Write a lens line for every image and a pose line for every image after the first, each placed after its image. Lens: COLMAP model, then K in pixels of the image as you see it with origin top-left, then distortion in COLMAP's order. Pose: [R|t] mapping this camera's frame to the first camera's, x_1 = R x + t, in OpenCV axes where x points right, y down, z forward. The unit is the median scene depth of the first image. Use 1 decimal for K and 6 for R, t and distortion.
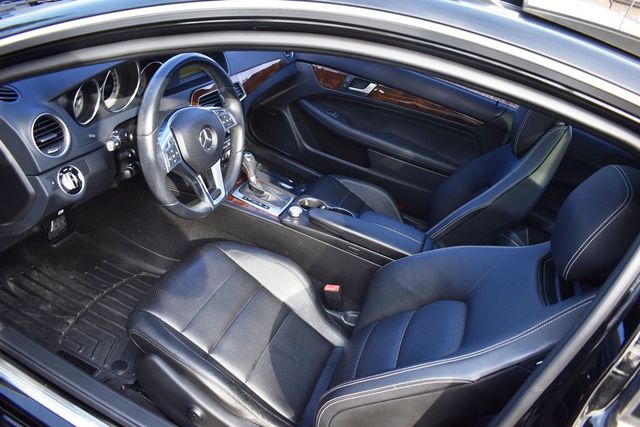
lens RADIAL K [[497.5, 0, 320.5], [0, 497.5, 212.0], [0, 0, 1]] dist [-0.096632, 0.012140]
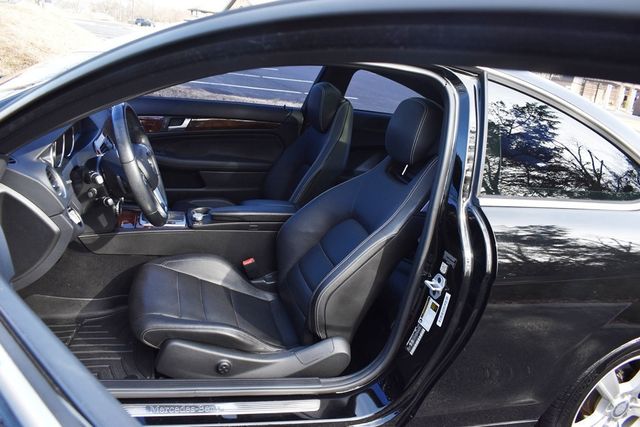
lens RADIAL K [[497.5, 0, 318.8], [0, 497.5, 209.9], [0, 0, 1]] dist [-0.096632, 0.012140]
pose [[0.810475, -0.327649, 0.485569, -0.443292], [0.377130, 0.926149, -0.004536, 0.113079], [-0.448223, 0.186799, 0.874187, -0.242440]]
